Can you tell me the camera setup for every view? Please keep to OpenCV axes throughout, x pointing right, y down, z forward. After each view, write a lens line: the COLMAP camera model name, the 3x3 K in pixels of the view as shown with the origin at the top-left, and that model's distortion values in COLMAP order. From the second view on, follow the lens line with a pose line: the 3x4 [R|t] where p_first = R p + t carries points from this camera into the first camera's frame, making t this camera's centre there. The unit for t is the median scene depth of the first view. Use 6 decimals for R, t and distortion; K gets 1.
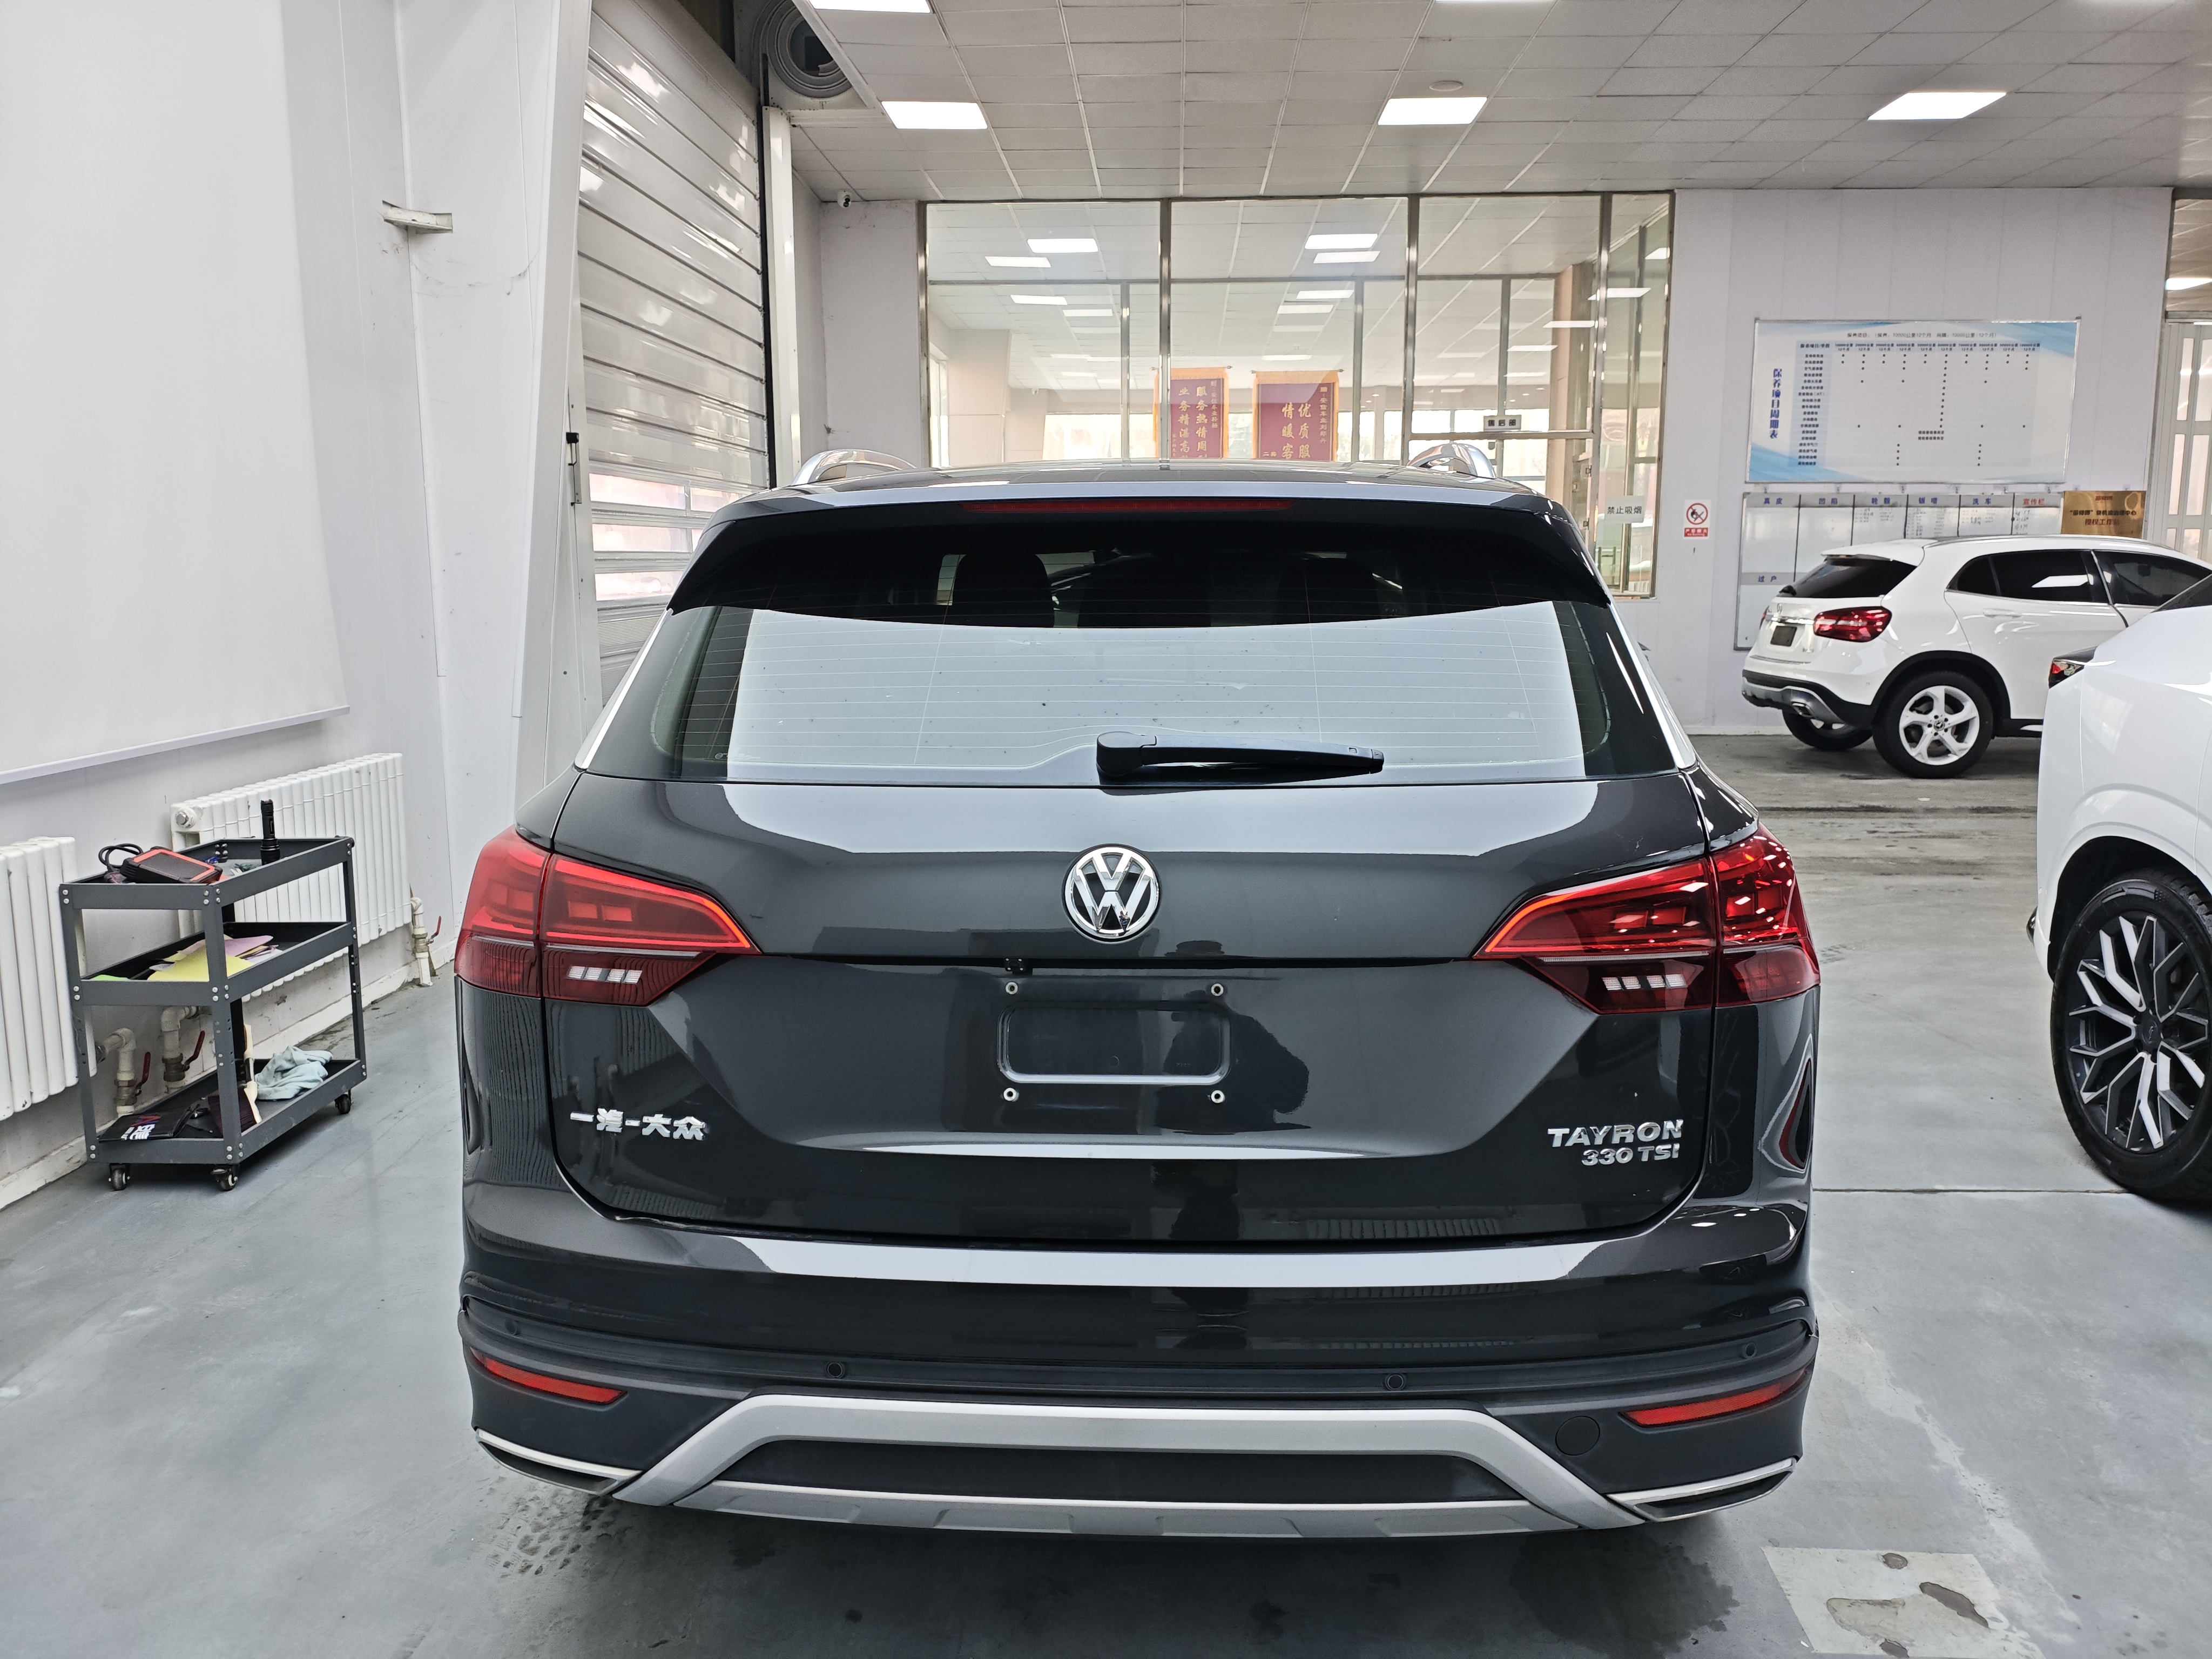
lens RADIAL K [[1706.9, 0, 1102.2], [0, 1706.9, 871.2], [0, 0, 1]] dist [0.055548, -0.112638]
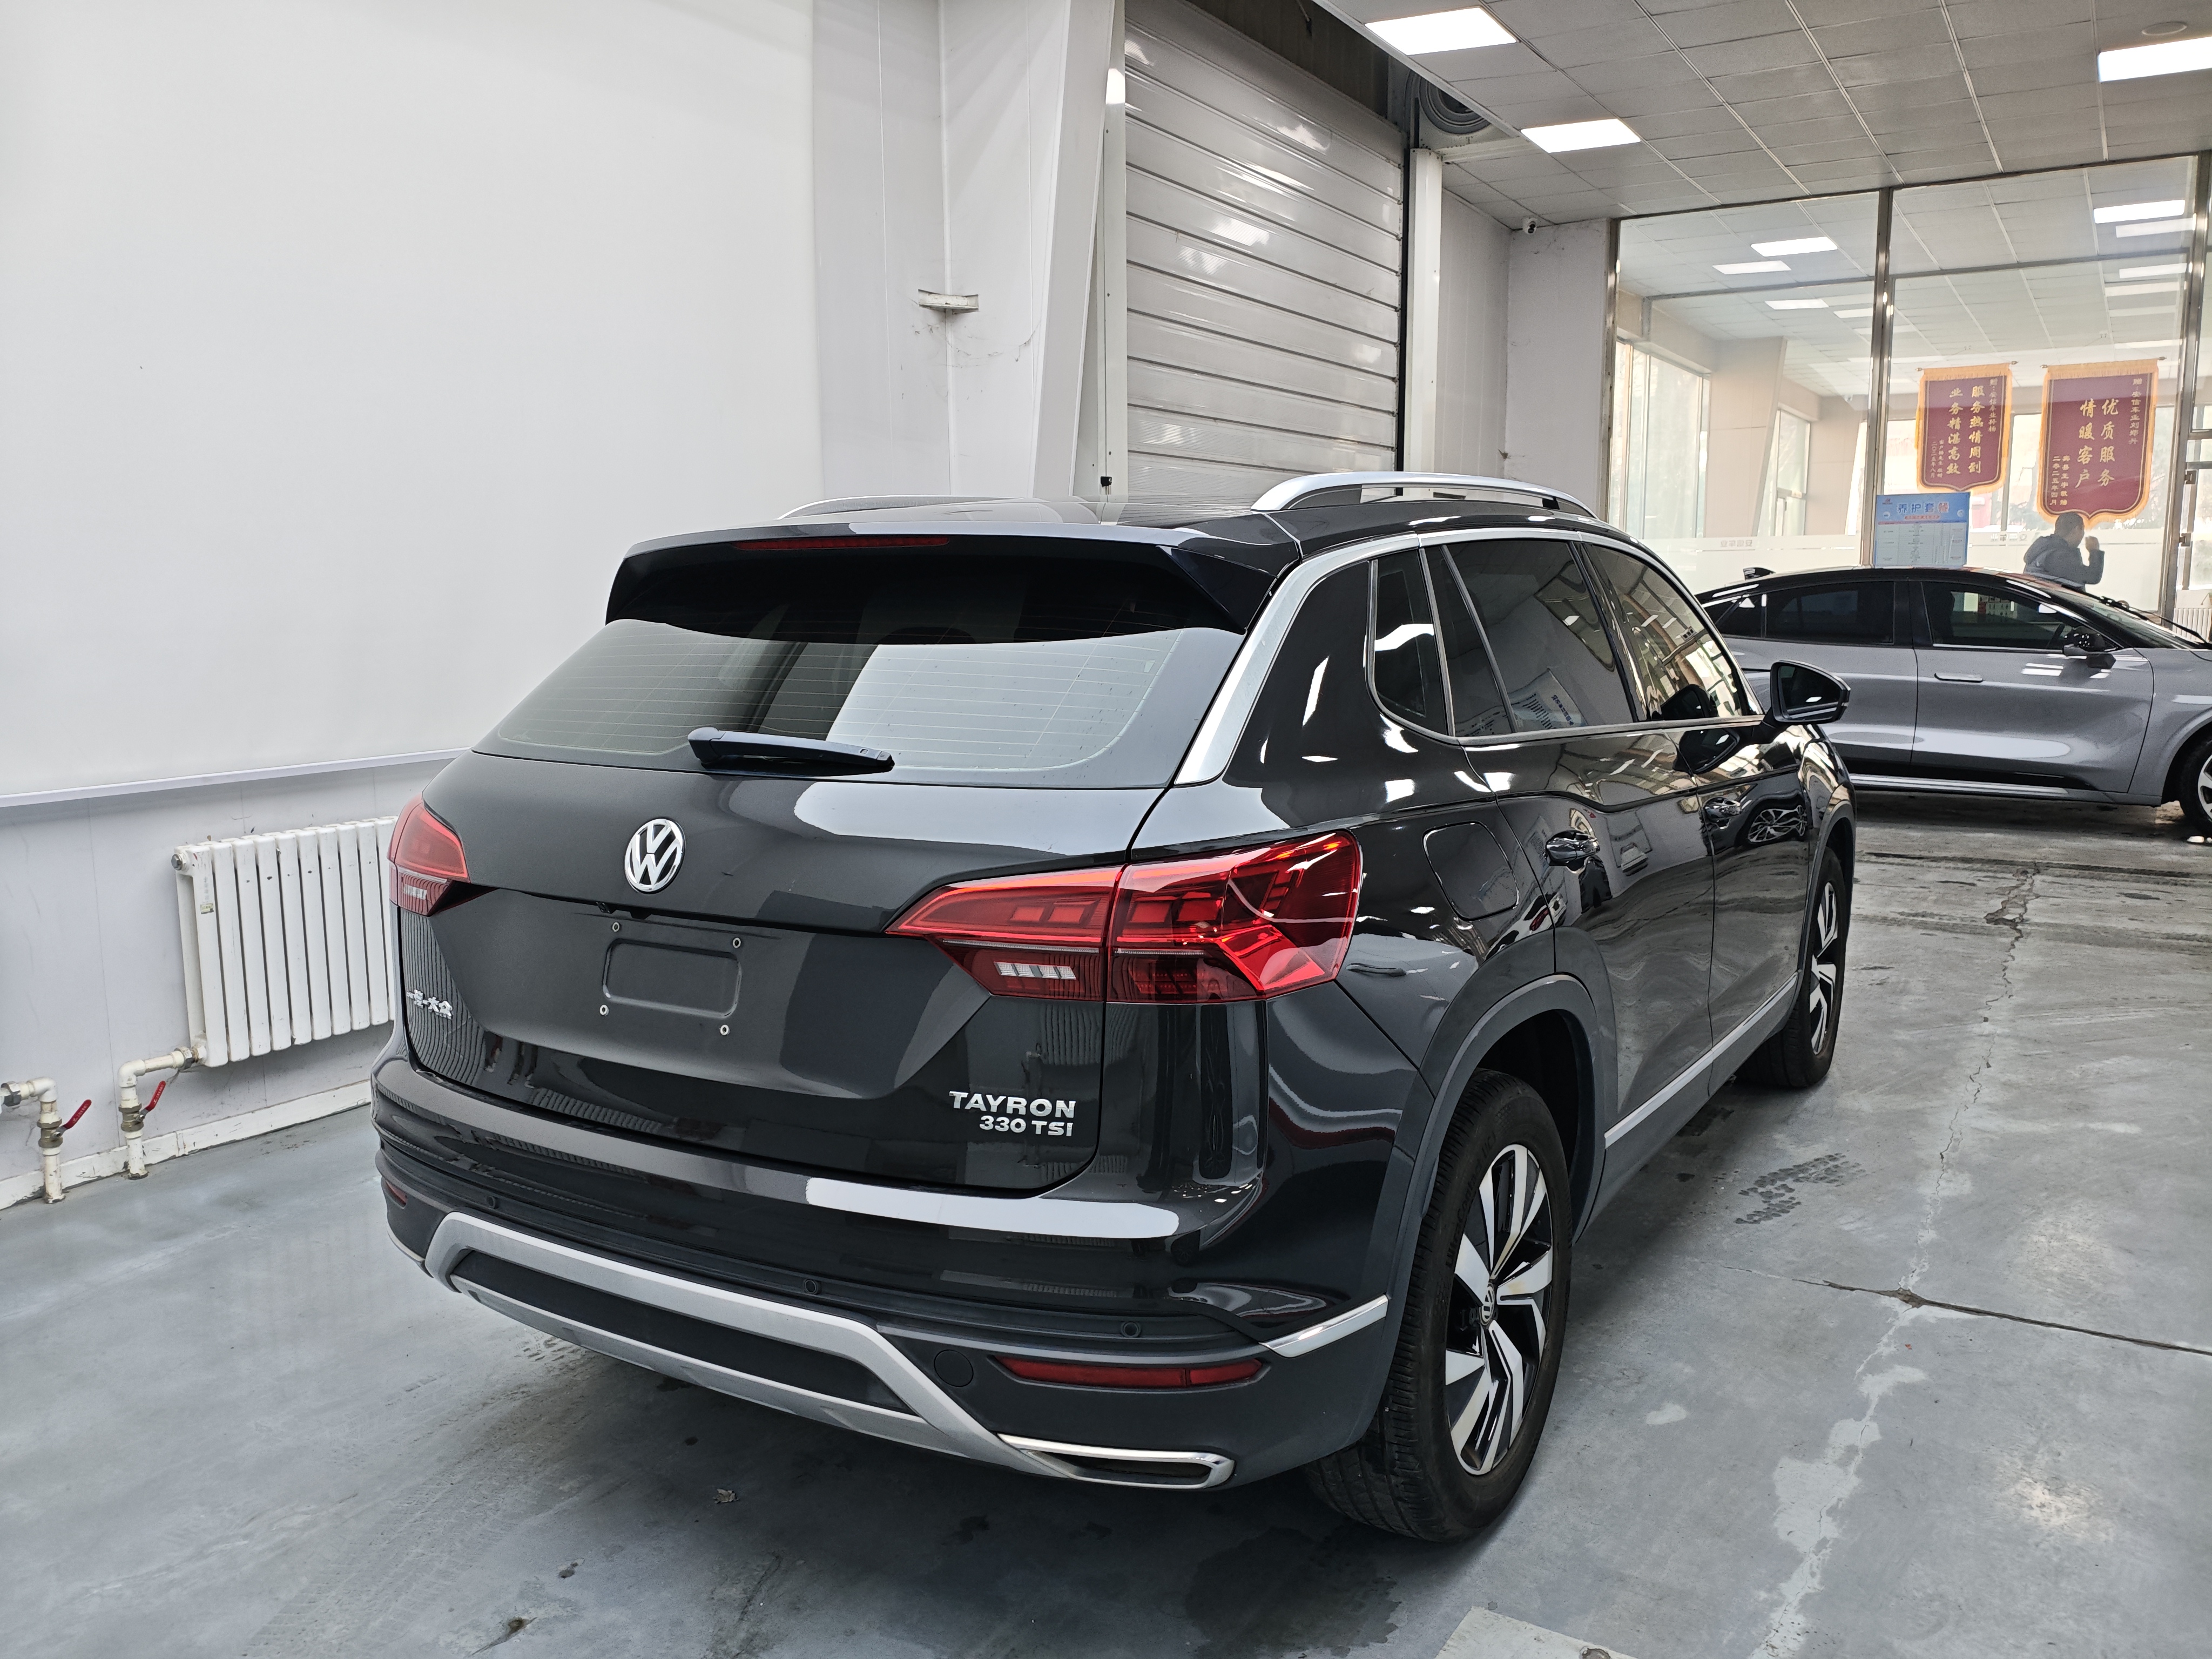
lens RADIAL K [[1719.2, 0, 1095.8], [0, 1719.2, 863.6], [0, 0, 1]] dist [0.049884, -0.073672]
pose [[0.877072, 0.071808, -0.474962, 0.148929], [-0.080918, 0.996720, 0.001266, -0.001474], [0.473495, 0.037322, 0.880006, 0.006552]]
